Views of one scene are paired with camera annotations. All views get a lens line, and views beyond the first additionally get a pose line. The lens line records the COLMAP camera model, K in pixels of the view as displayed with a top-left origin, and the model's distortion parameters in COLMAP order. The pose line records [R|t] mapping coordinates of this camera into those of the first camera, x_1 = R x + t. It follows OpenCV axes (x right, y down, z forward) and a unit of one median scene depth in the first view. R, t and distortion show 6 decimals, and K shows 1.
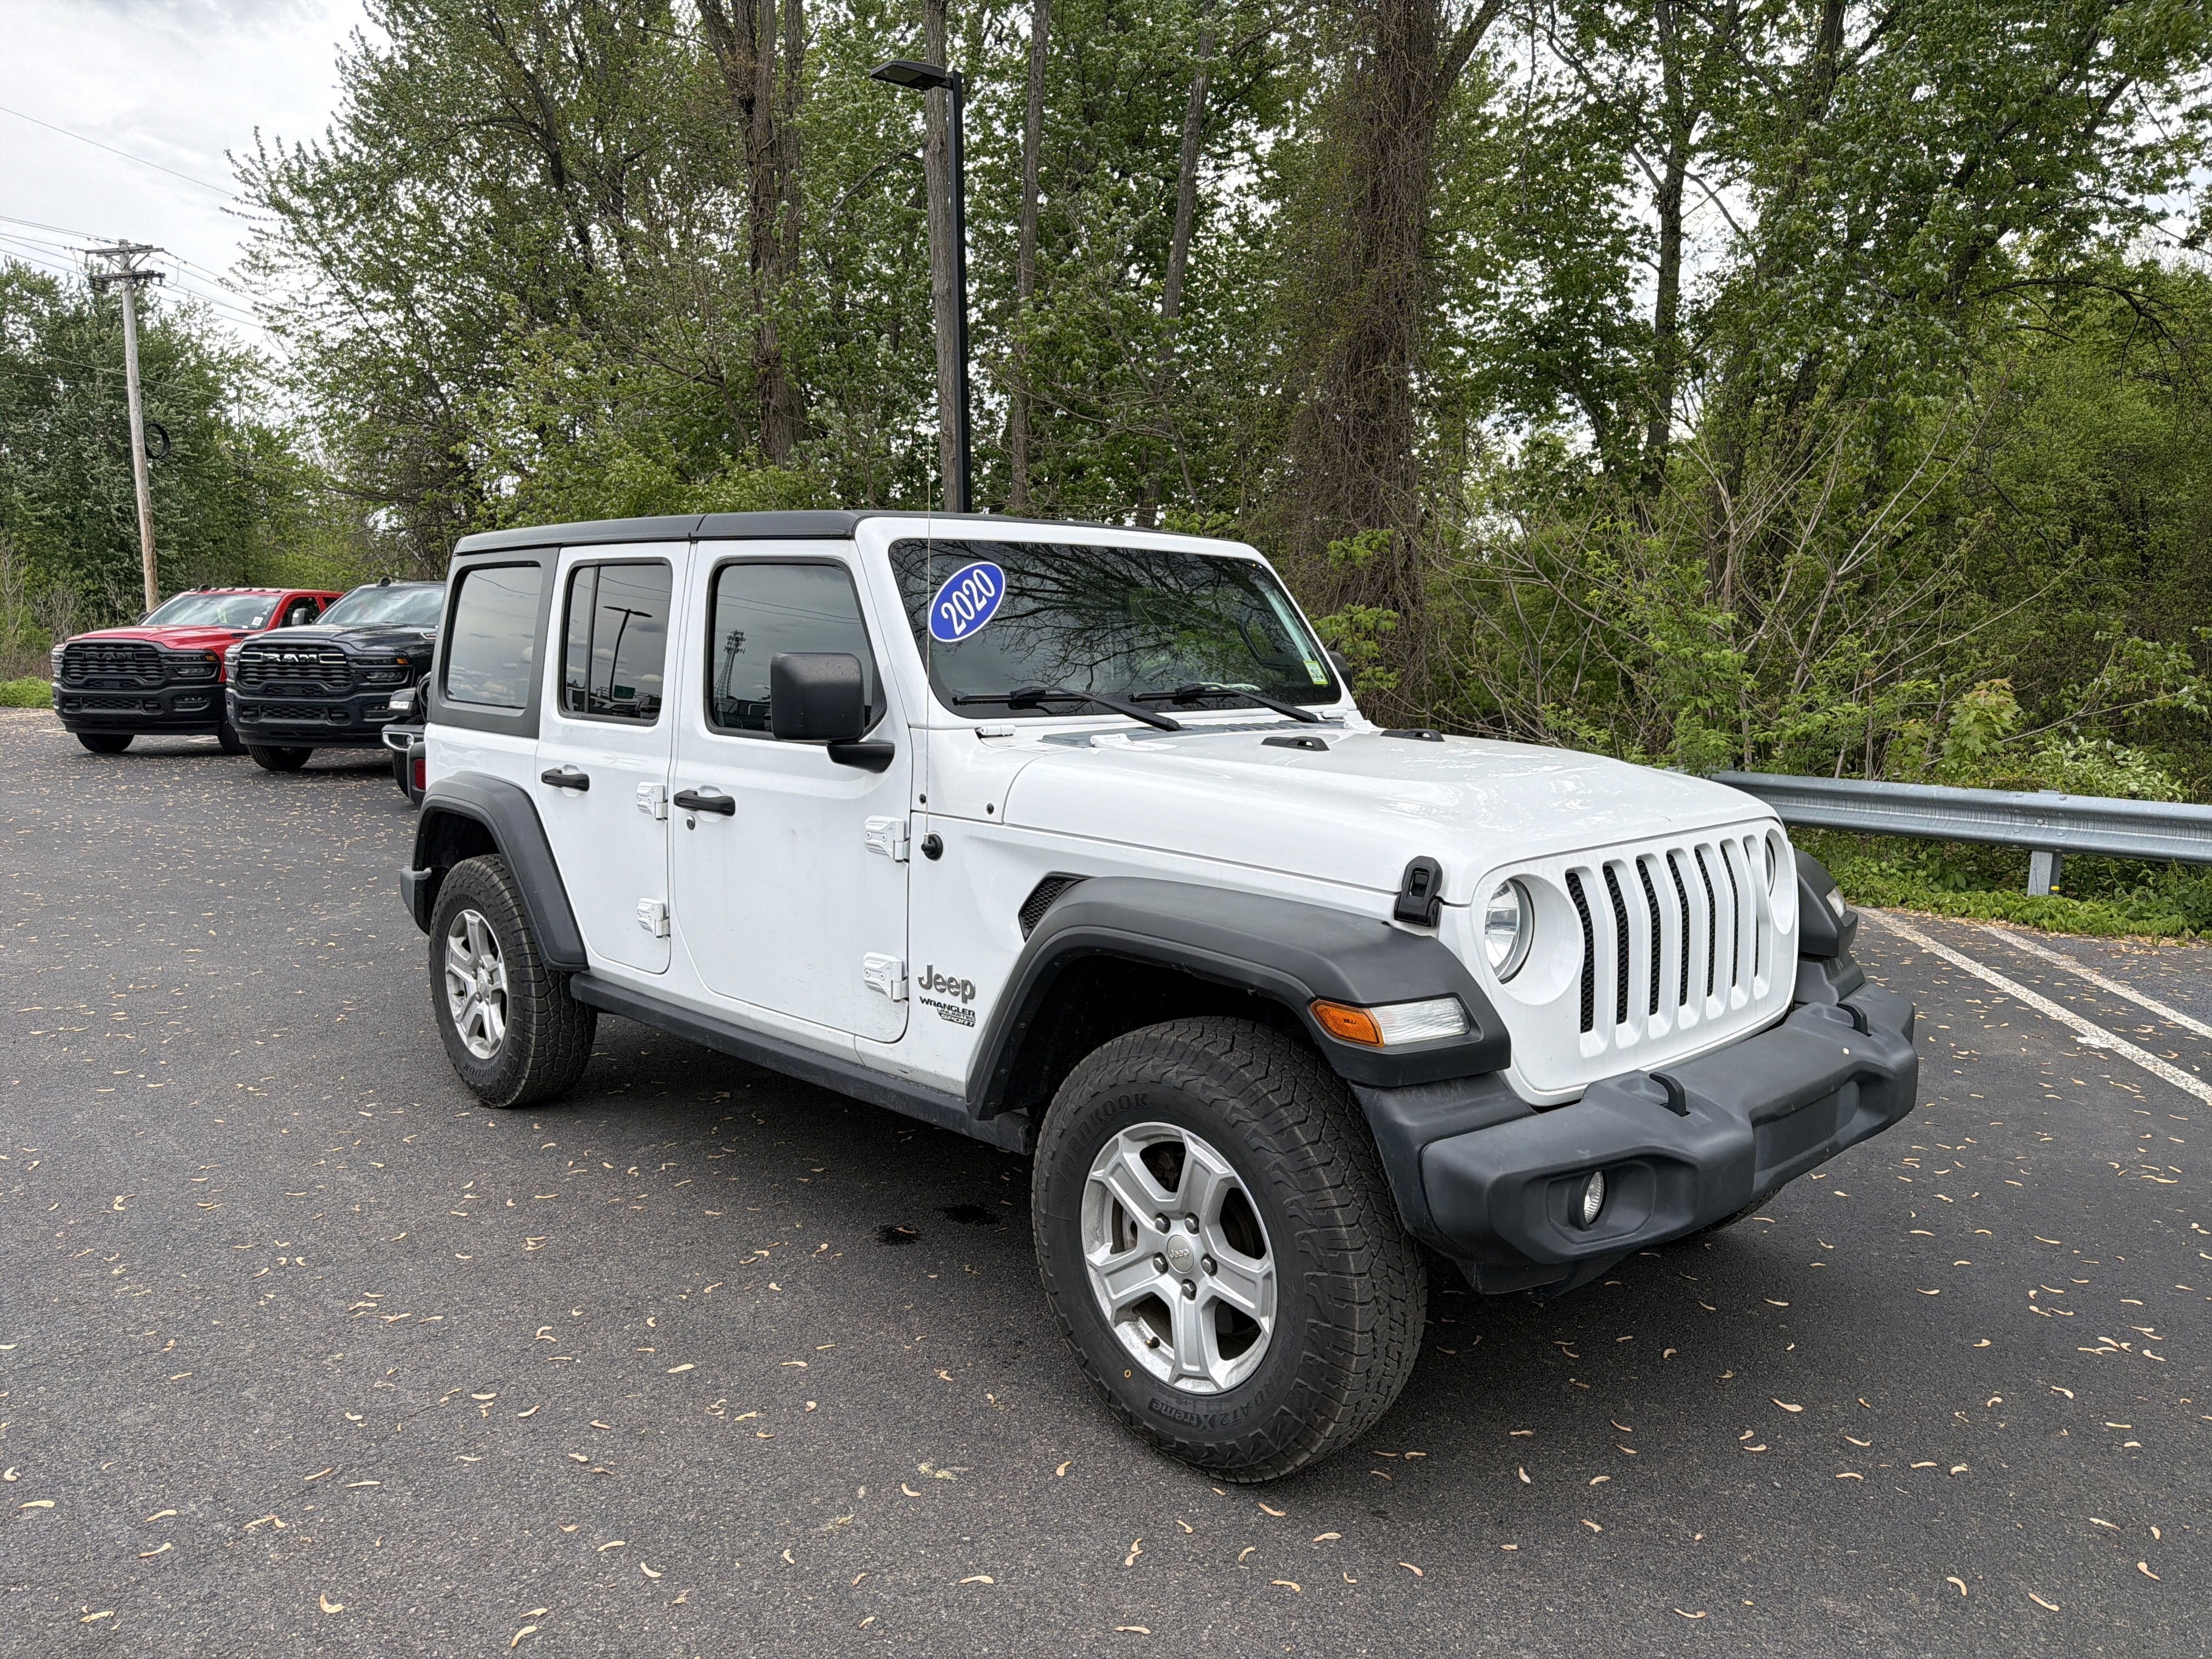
lens RADIAL K [[1567.8, 0, 1123.7], [0, 1567.8, 840.0], [0, 0, 1]] dist [0.019324, -0.024598]
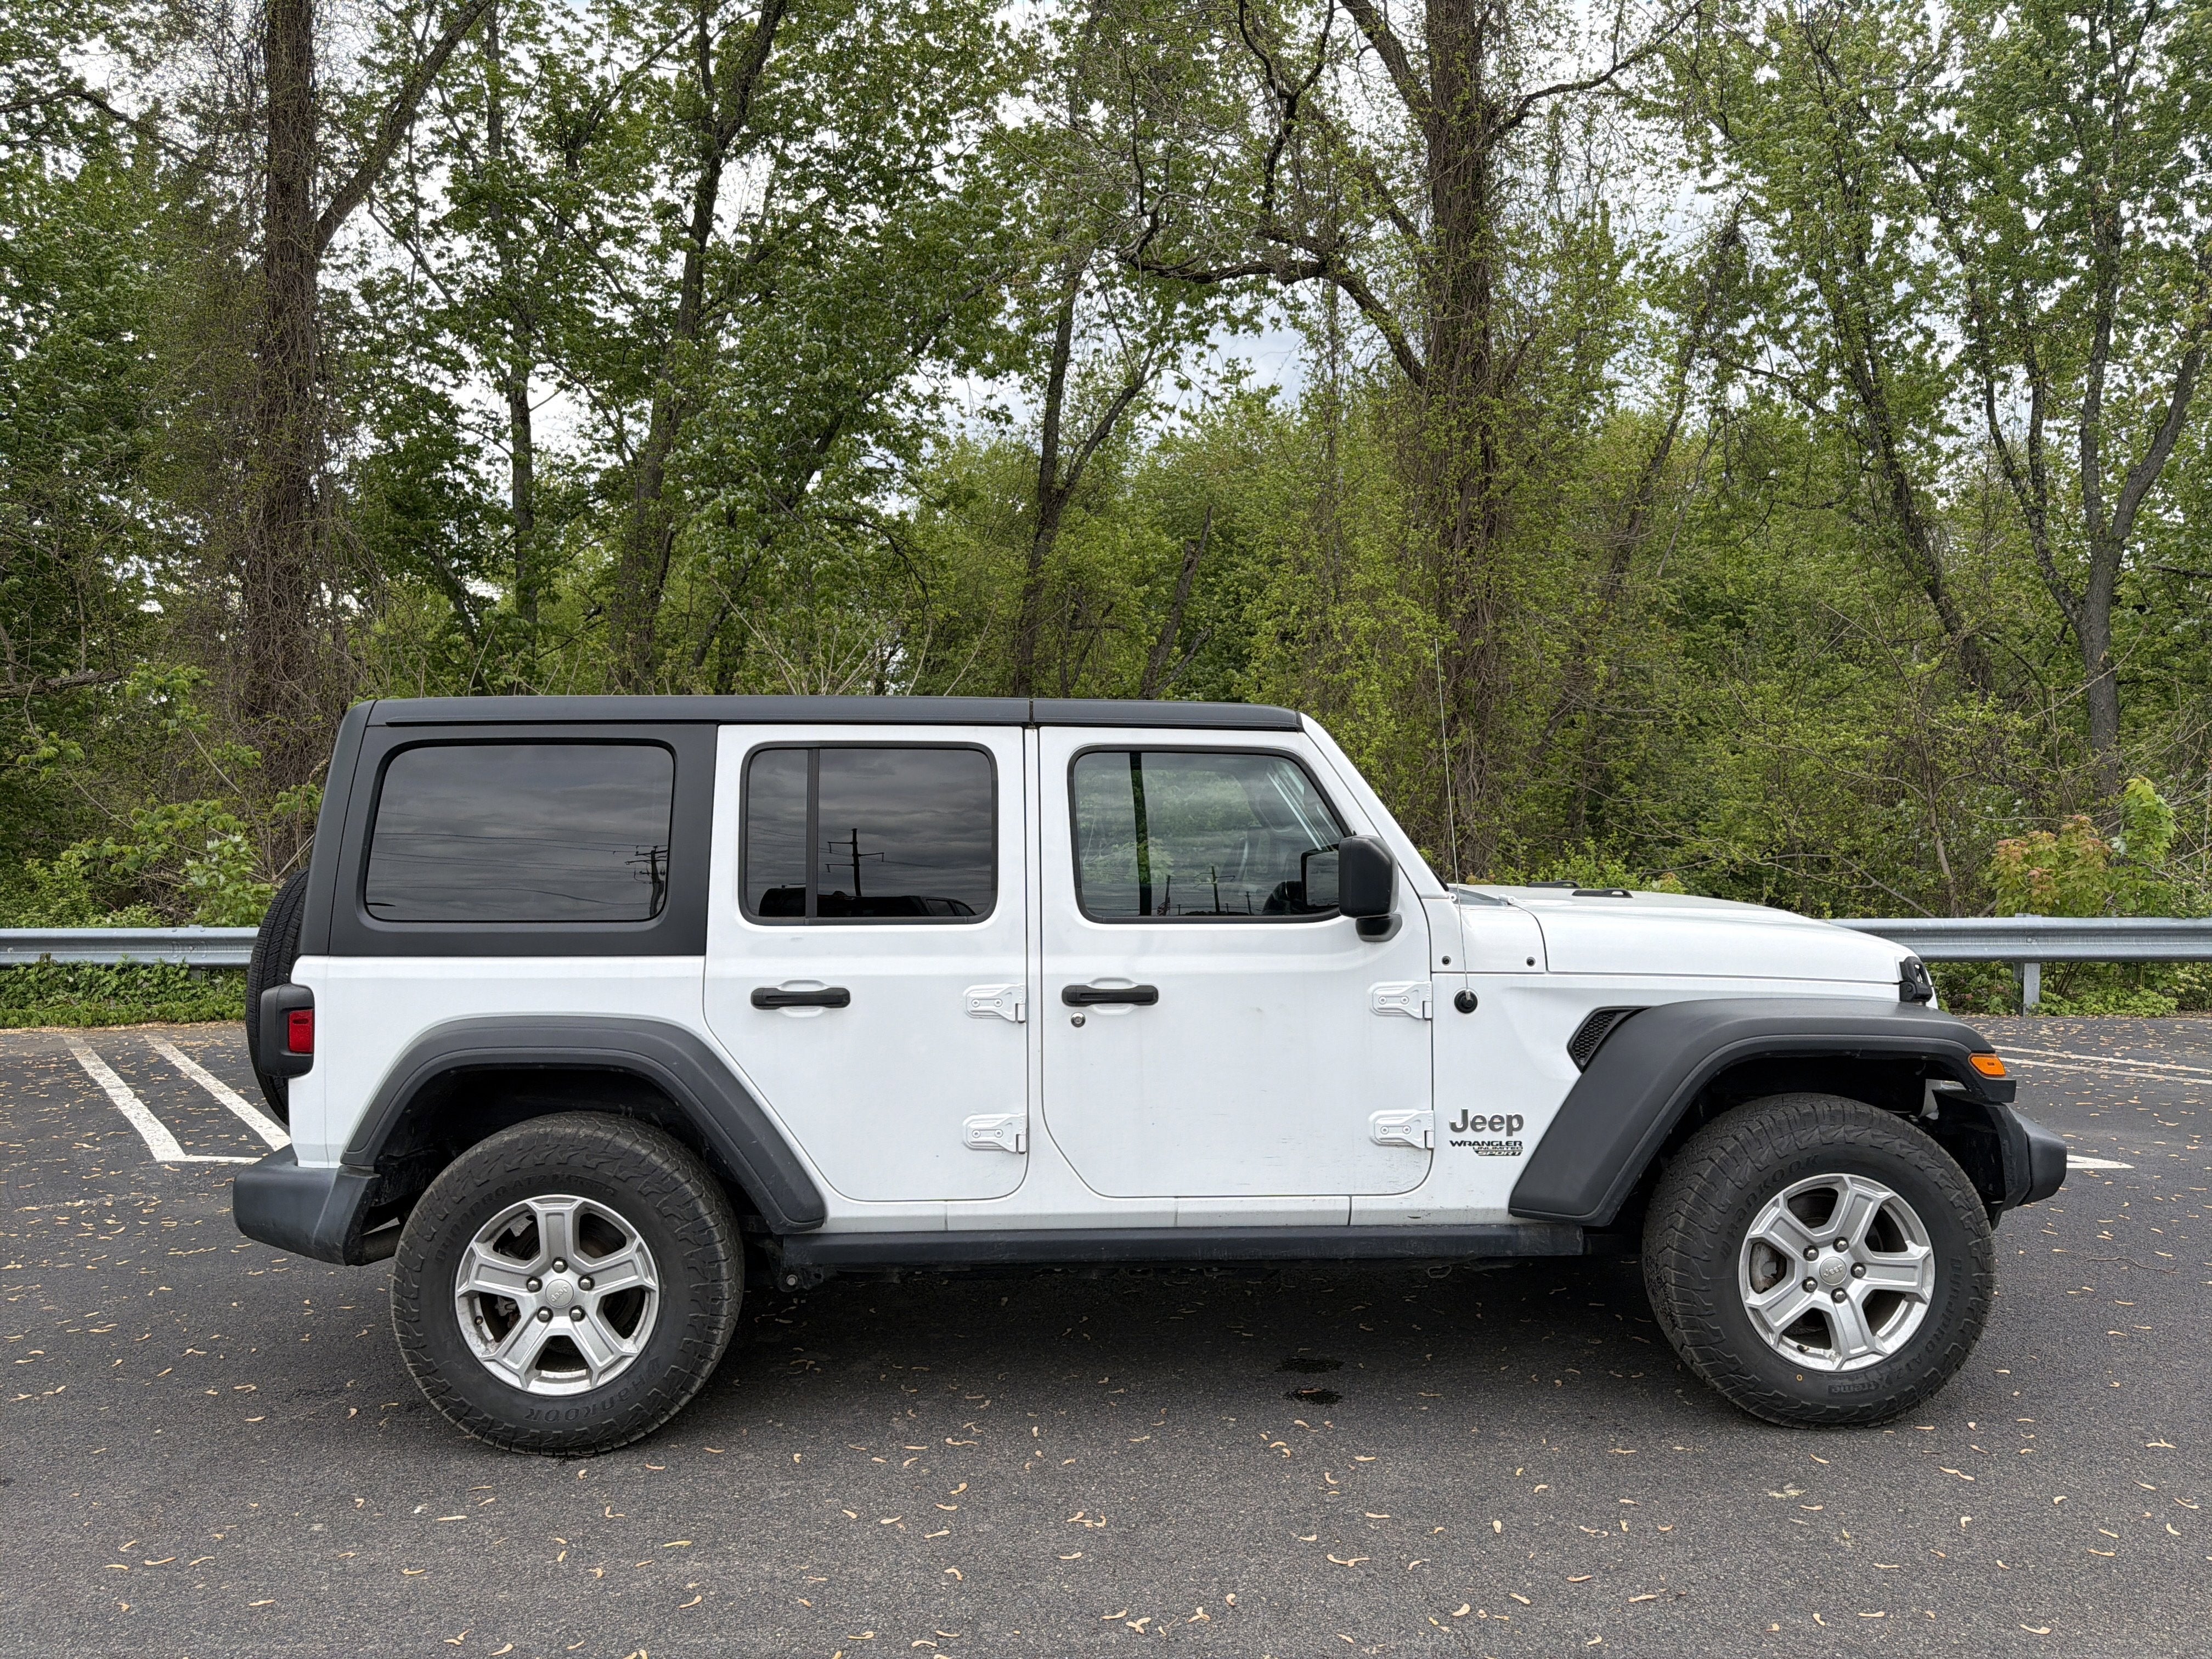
lens RADIAL K [[1567.8, 0, 1118.4], [0, 1567.8, 839.6], [0, 0, 1]] dist [0.019324, -0.024598]
pose [[0.681074, -0.027997, 0.731679, -1.005443], [0.107979, 0.992184, -0.062546, -0.061604], [-0.724209, 0.121604, 0.678773, 0.358744]]
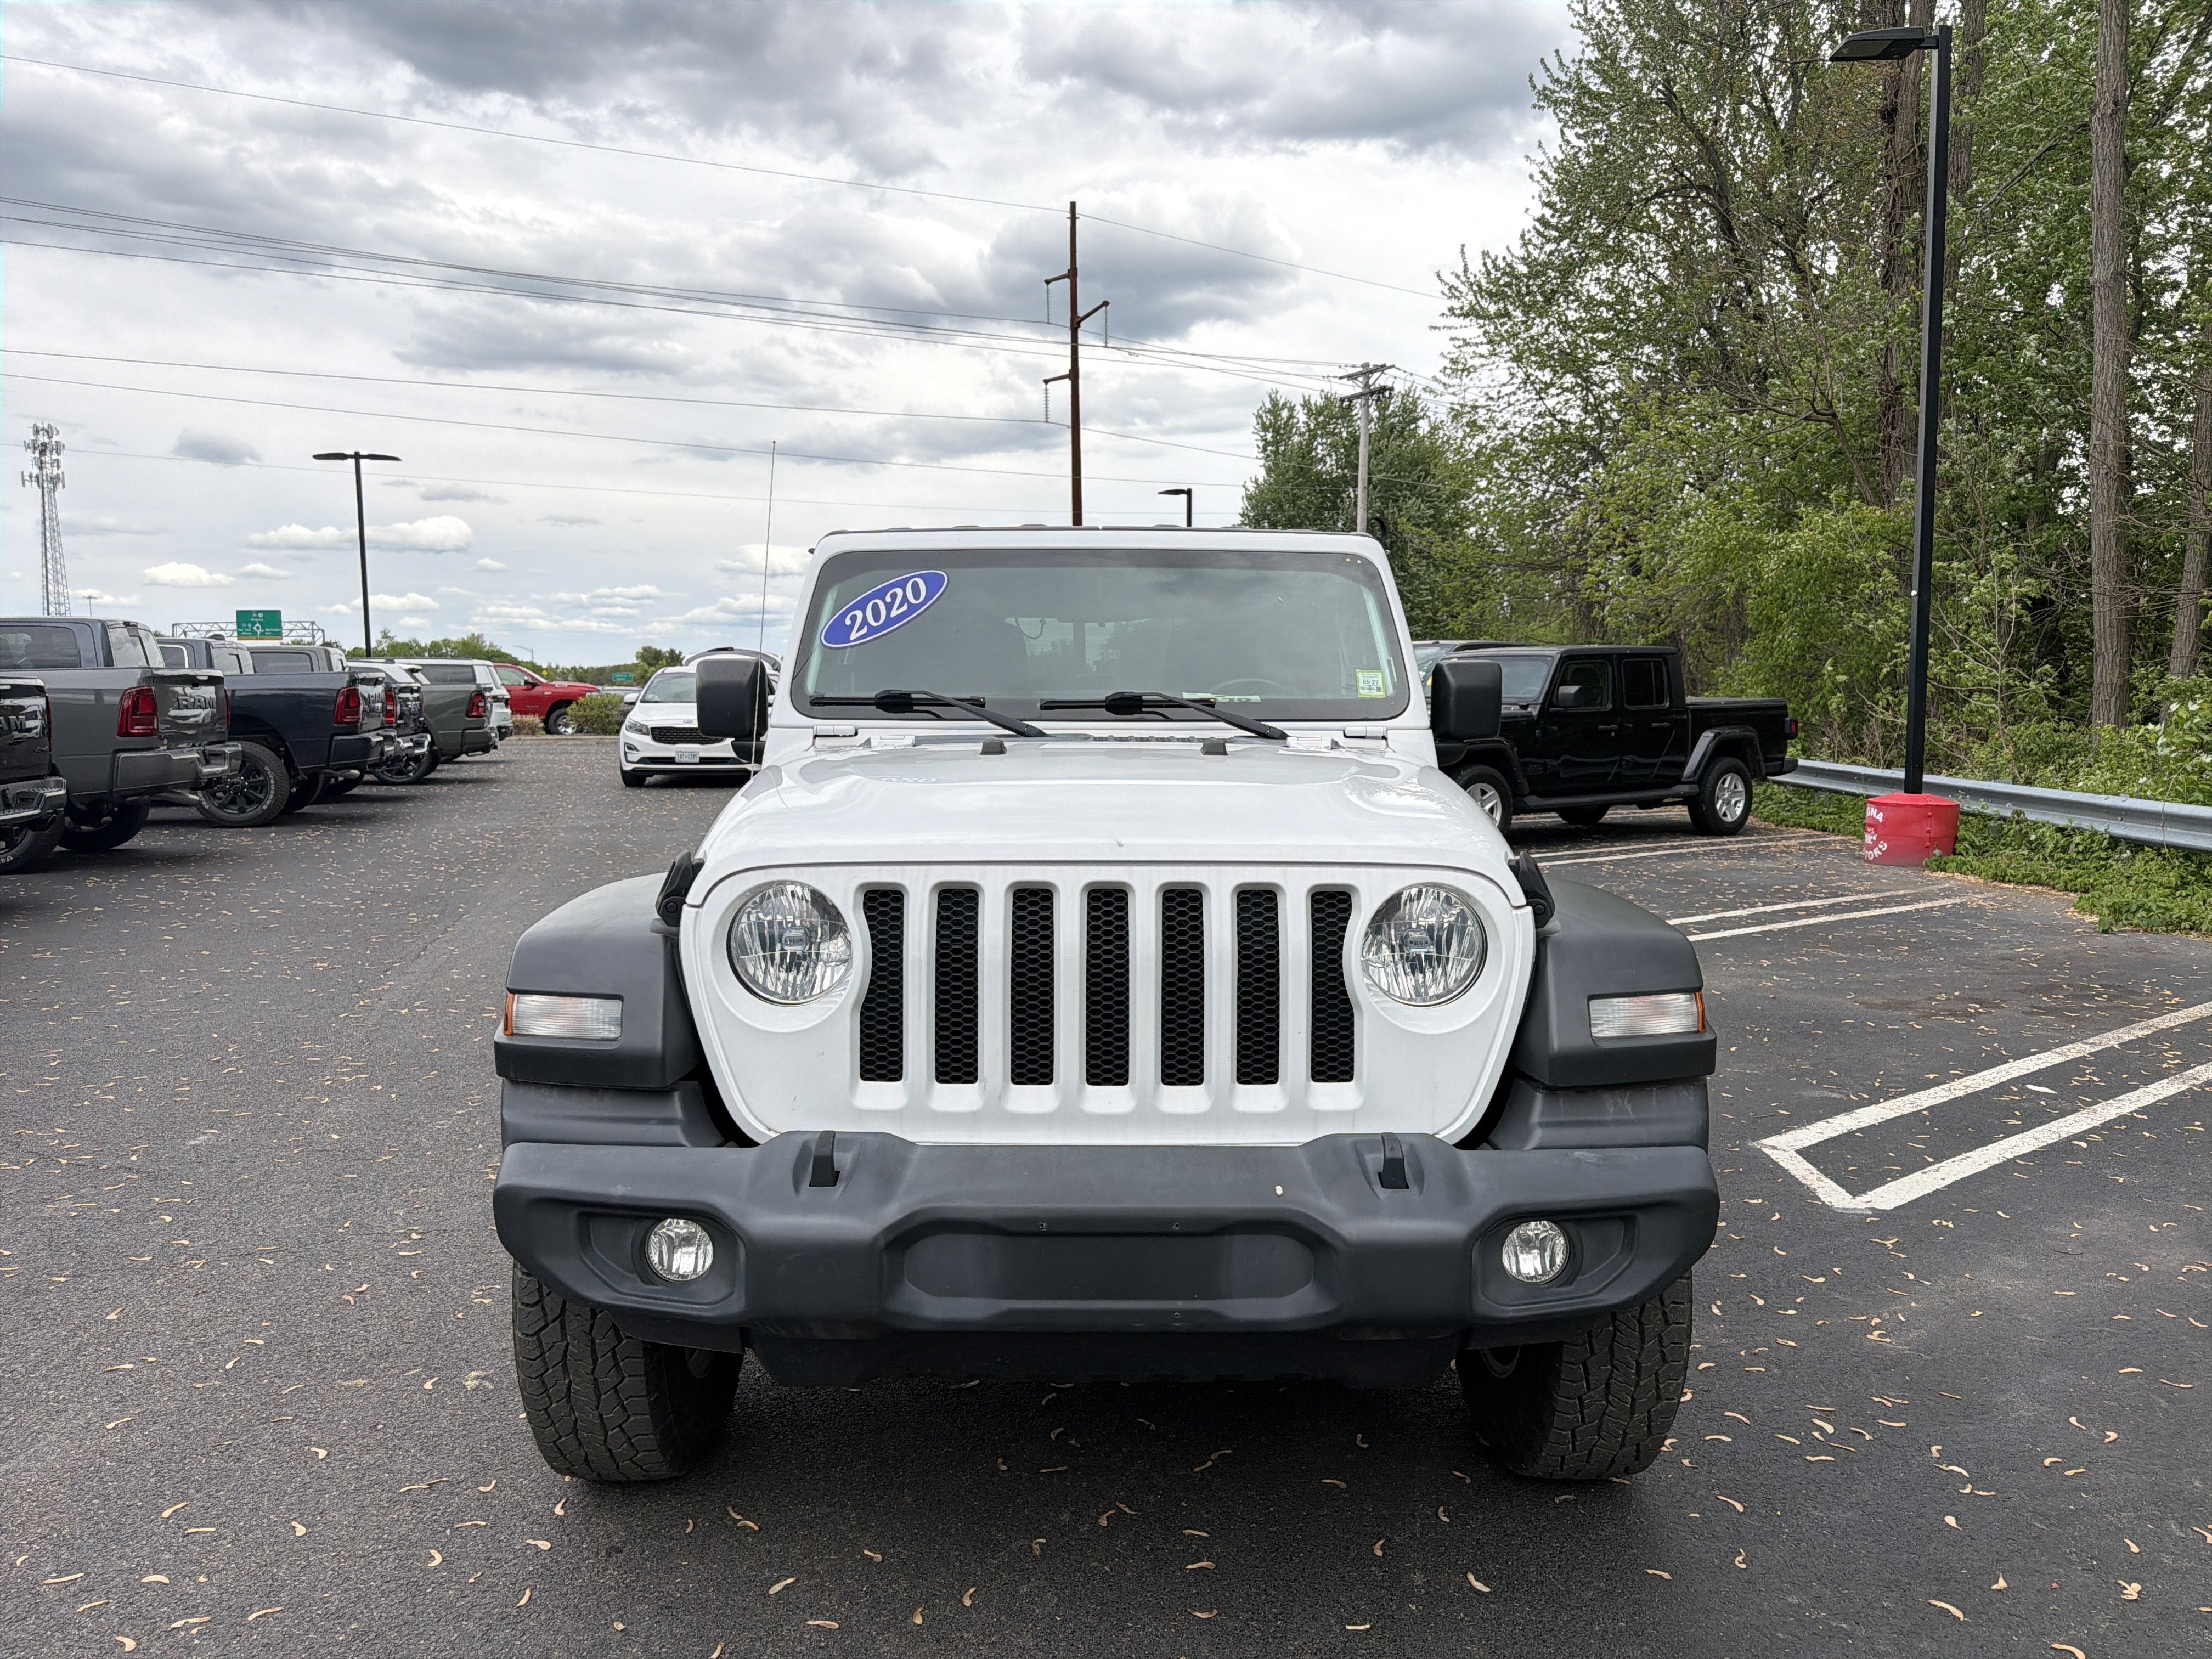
lens RADIAL K [[1567.8, 0, 1092.5], [0, 1567.8, 841.6], [0, 0, 1]] dist [0.019324, -0.024598]
pose [[0.721719, 0.058937, -0.689673, 0.710628], [-0.085898, 0.996293, -0.004750, -0.006838], [0.686836, 0.062670, 0.724106, 0.356501]]
